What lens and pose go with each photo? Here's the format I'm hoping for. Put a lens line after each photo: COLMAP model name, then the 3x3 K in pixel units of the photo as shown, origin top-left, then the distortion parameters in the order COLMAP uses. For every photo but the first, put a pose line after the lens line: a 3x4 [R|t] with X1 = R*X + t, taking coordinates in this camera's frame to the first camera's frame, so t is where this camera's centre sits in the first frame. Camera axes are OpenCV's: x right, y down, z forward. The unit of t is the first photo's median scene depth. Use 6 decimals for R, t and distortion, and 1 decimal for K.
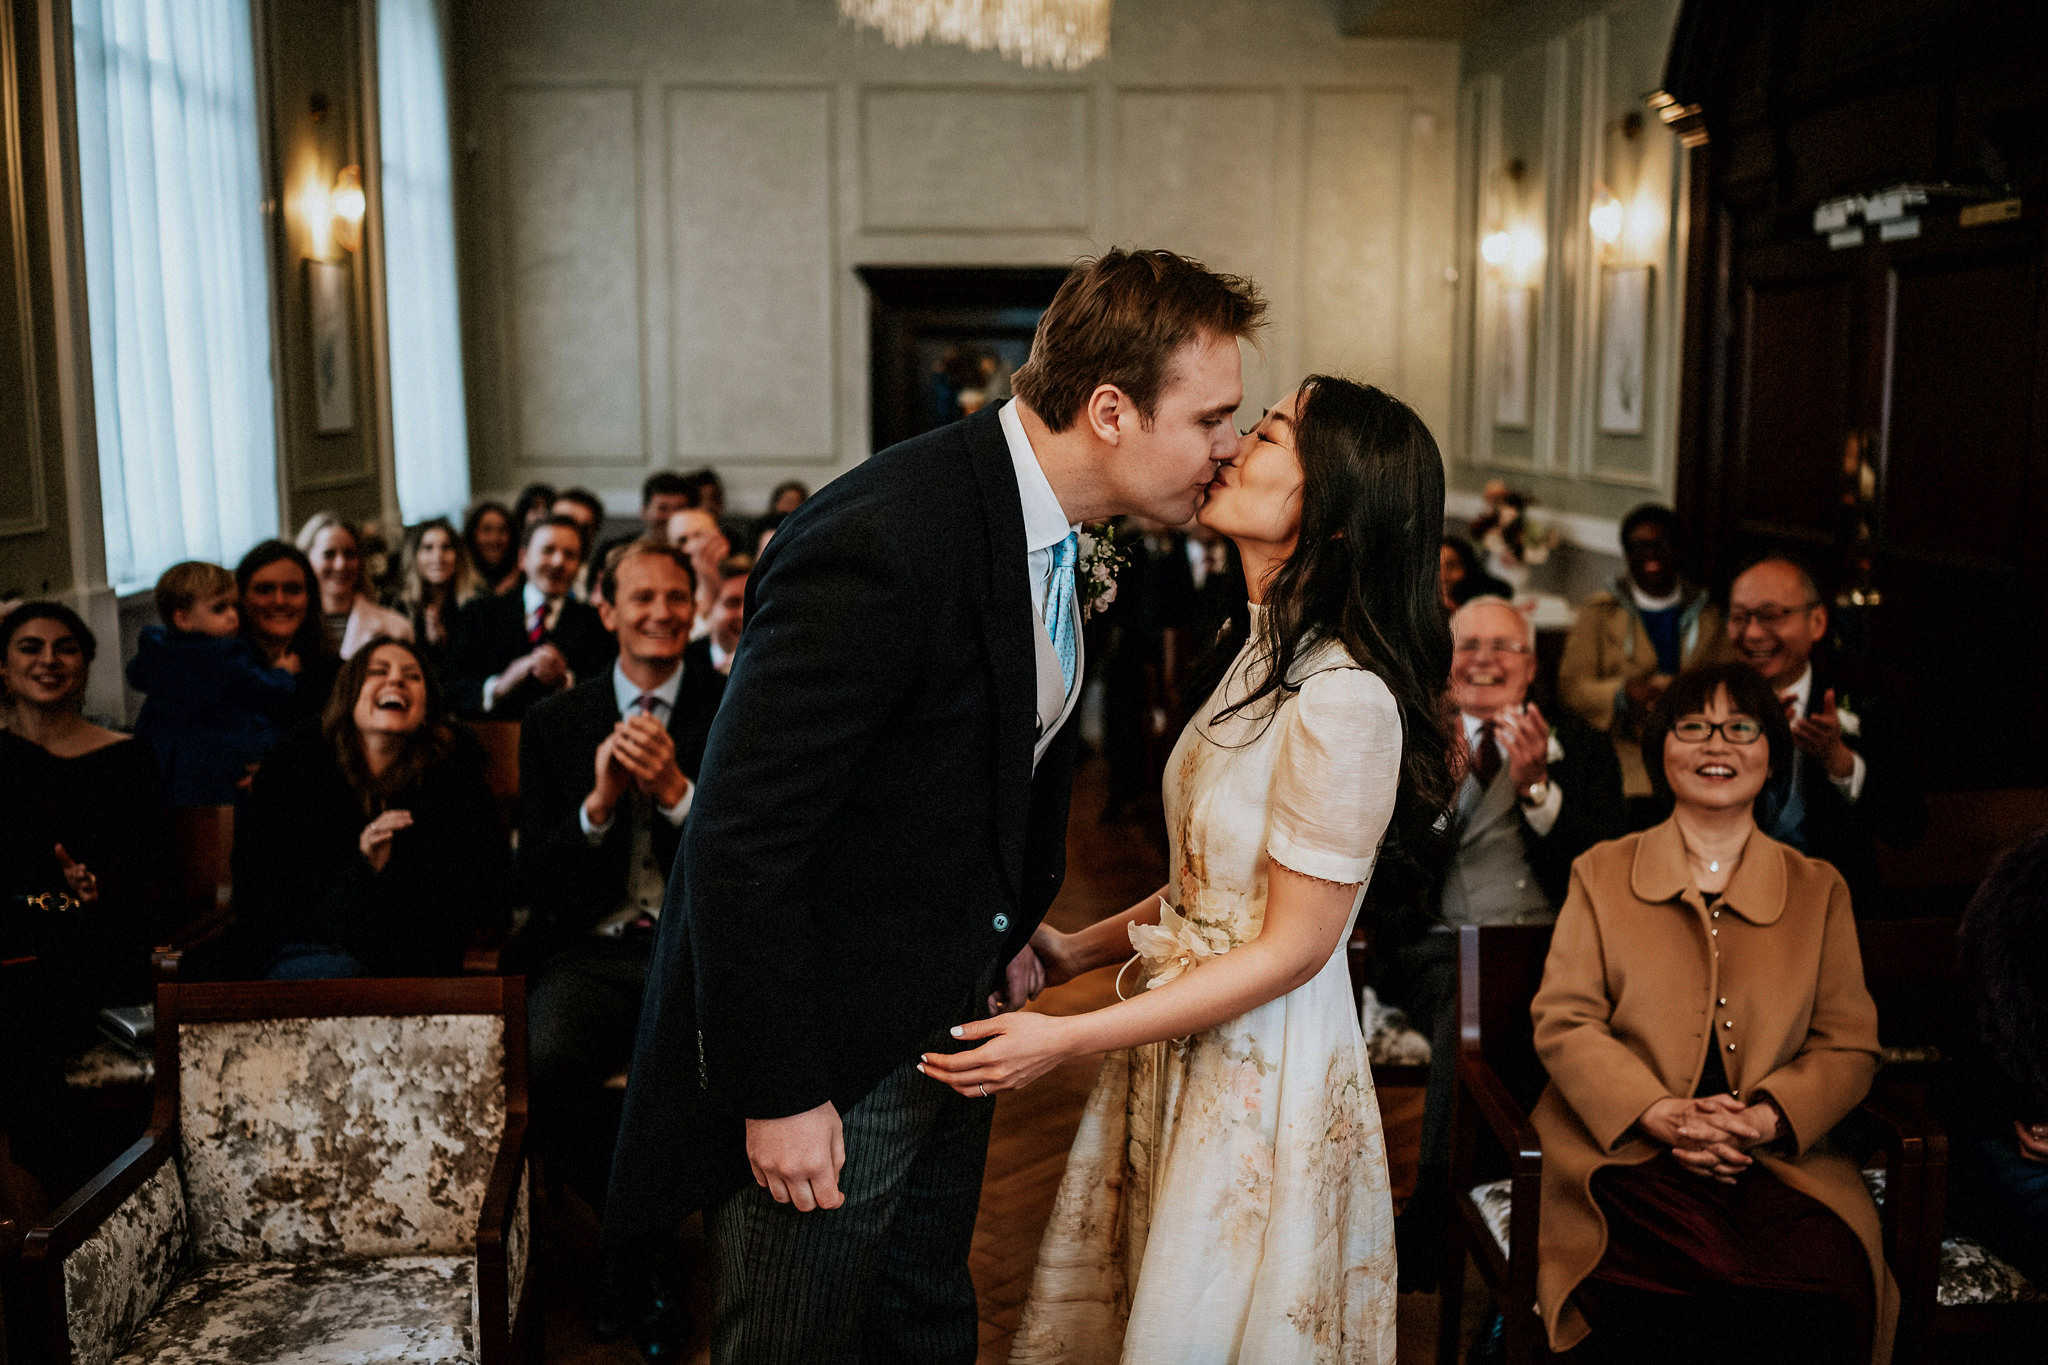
lens RADIAL K [[1975.5, 0, 1031.5], [0, 1975.5, 674.2], [0, 0, 1]] dist [-0.015815, -0.009052]
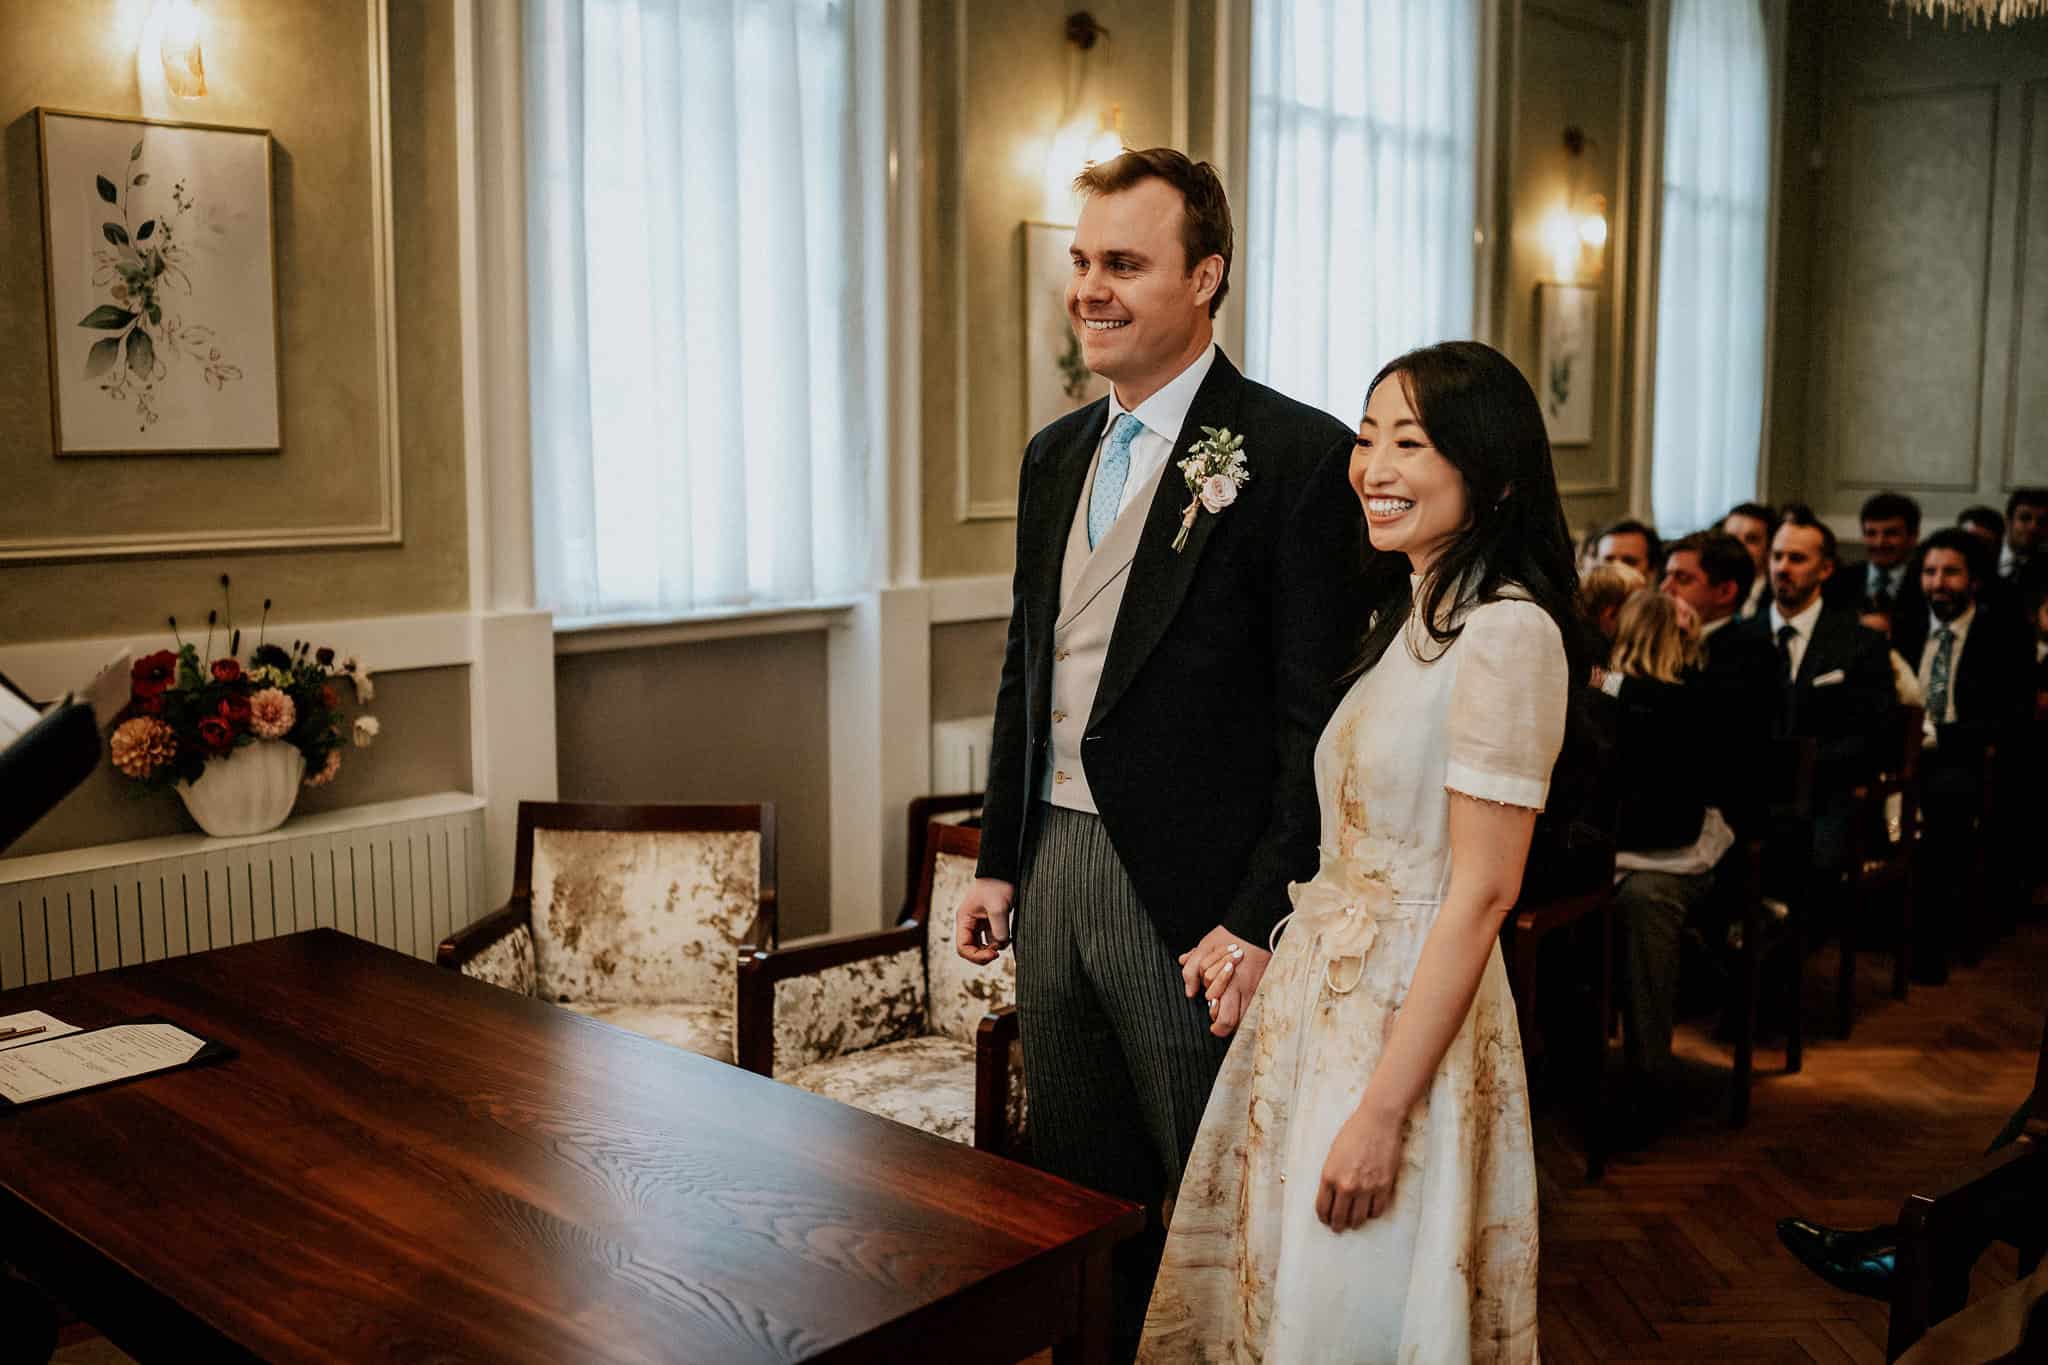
lens RADIAL K [[2043.3, 0, 1025.4], [0, 2043.3, 713.5], [0, 0, 1]] dist [-0.048354, -0.015773]
pose [[0.695797, 0.107818, -0.710100, 0.306335], [-0.108679, 0.993090, 0.044295, 0.007164], [0.709969, 0.046353, 0.702706, 0.028808]]
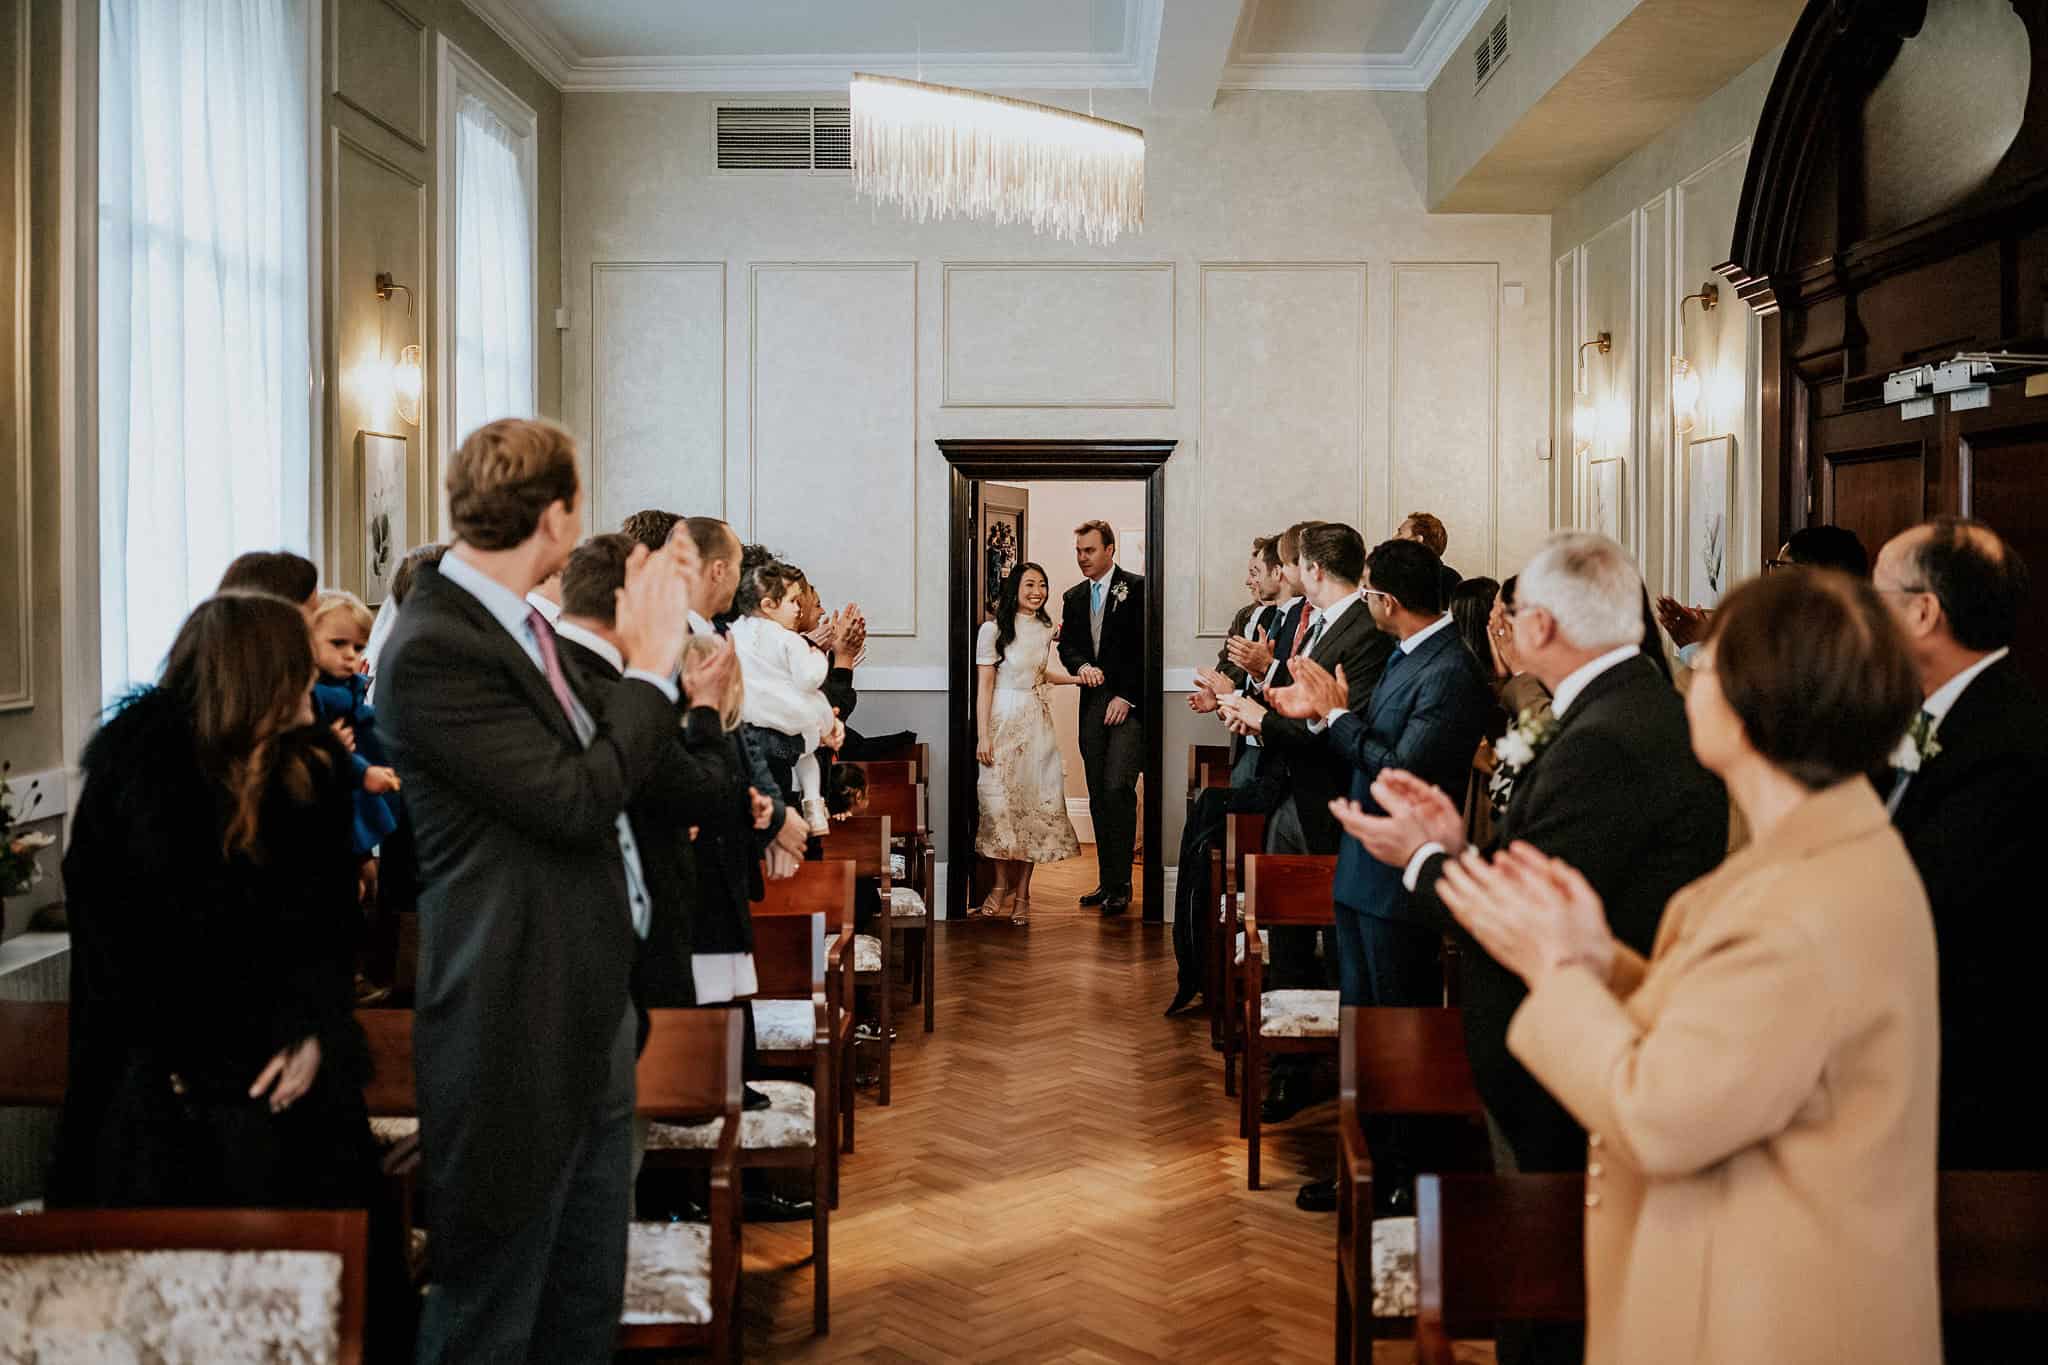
lens RADIAL K [[1983.6, 0, 1073.2], [0, 1983.6, 597.7], [0, 0, 1]] dist [-0.024381, -0.006316]
pose [[0.998175, 0.002577, -0.060327, 0.064980], [-0.010015, 0.992317, -0.123317, -0.009862], [0.059546, 0.123696, 0.990532, 0.045247]]
